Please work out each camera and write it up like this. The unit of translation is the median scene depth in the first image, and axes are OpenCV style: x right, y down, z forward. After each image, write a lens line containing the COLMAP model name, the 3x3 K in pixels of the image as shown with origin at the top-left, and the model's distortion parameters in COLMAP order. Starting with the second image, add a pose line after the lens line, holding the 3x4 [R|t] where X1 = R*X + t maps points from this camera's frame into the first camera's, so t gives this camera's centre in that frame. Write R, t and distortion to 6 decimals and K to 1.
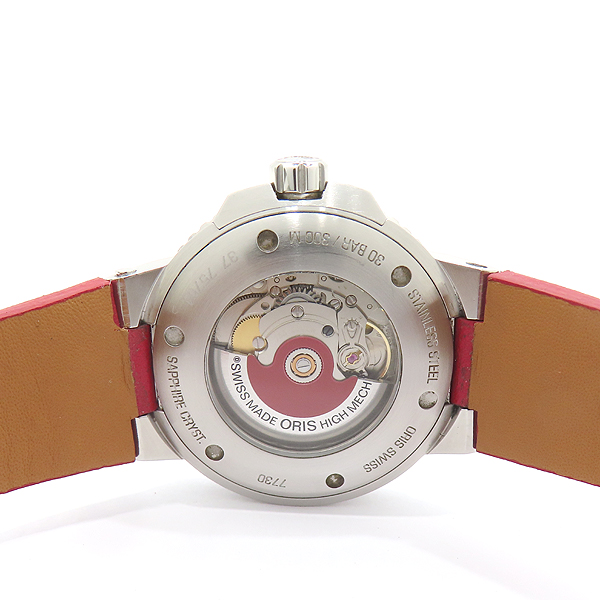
lens RADIAL K [[786.2, 0, 337.4], [0, 786.2, 300.3], [0, 0, 1]] dist [0.012239, 0.012624]
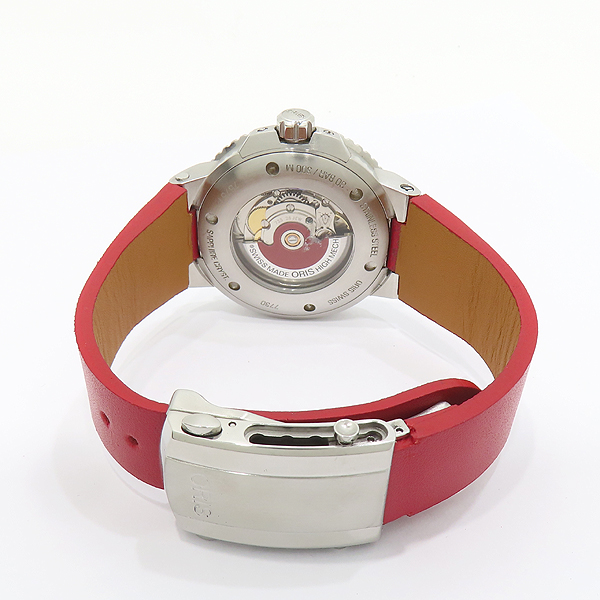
lens RADIAL K [[786.2, 0, 337.4], [0, 786.2, 300.3], [0, 0, 1]] dist [0.012239, 0.012624]
pose [[0.996705, 0.080653, -0.008640, 0.069703], [-0.074472, 0.952092, 0.296605, -0.275854], [0.032148, -0.294984, 0.954961, -0.535726]]
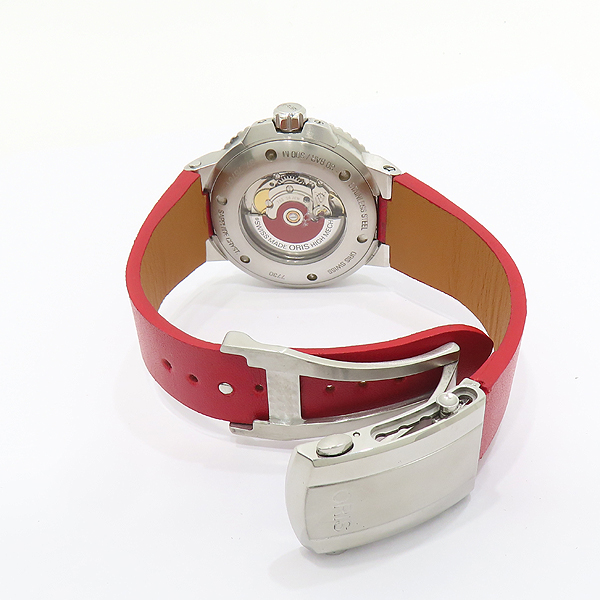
lens RADIAL K [[786.2, 0, 337.4], [0, 786.2, 300.3], [0, 0, 1]] dist [0.012239, 0.012624]
pose [[0.995981, 0.061331, -0.065267, 0.188432], [-0.038031, 0.949392, 0.311783, -0.303293], [0.081086, -0.308048, 0.947909, -0.765289]]
